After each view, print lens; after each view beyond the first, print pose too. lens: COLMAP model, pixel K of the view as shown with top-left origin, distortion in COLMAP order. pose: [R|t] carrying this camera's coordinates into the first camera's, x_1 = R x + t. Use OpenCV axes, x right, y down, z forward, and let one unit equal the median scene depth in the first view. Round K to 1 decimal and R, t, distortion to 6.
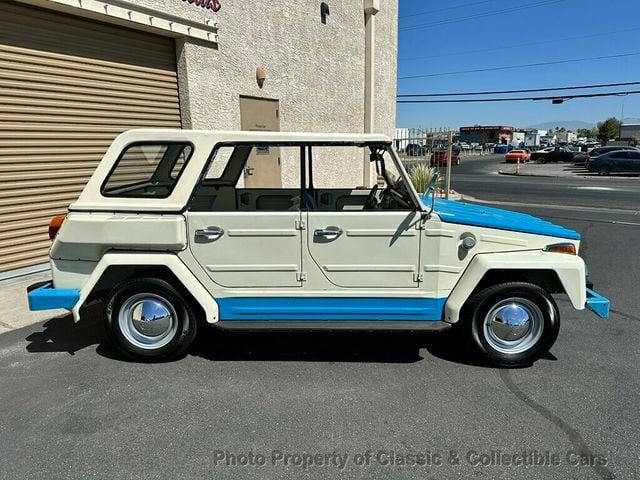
lens RADIAL K [[451.8, 0, 318.9], [0, 451.8, 244.7], [0, 0, 1]] dist [0.025525, -0.021017]
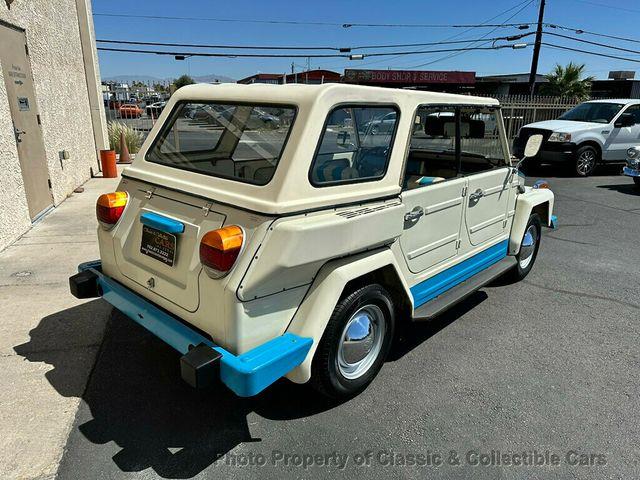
lens RADIAL K [[451.8, 0, 318.2], [0, 451.8, 239.3], [0, 0, 1]] dist [0.025525, -0.021017]
pose [[0.664915, -0.199416, 0.719806, -0.935922], [0.136905, 0.979913, 0.145012, -0.122210], [-0.734265, 0.002125, 0.678860, 0.533258]]
